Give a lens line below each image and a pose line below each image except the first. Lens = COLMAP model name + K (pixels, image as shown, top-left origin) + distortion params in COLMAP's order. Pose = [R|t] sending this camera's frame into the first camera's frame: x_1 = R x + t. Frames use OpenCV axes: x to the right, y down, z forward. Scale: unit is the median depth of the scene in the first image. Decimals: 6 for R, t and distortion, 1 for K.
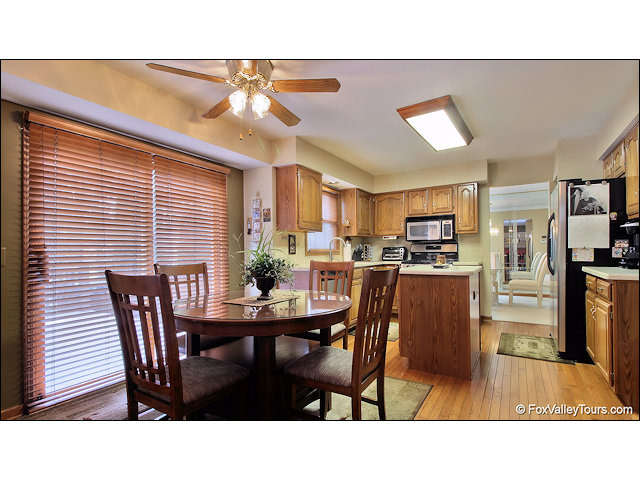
lens RADIAL K [[324.2, 0, 310.0], [0, 324.2, 254.6], [0, 0, 1]] dist [0.018575, 0.000113]
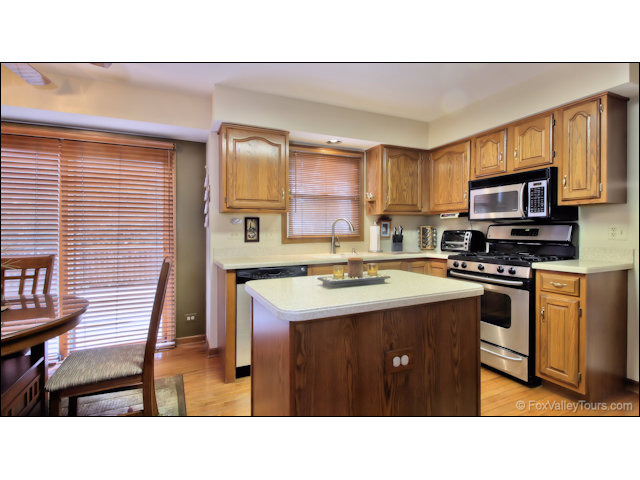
lens RADIAL K [[307.8, 0, 312.5], [0, 307.8, 234.7], [0, 0, 1]] dist [0.012656, -0.007017]
pose [[0.839298, 0.008632, -0.543603, 0.416841], [-0.003564, 0.999940, 0.010376, -0.024008], [0.543660, -0.006771, 0.839278, 0.415322]]
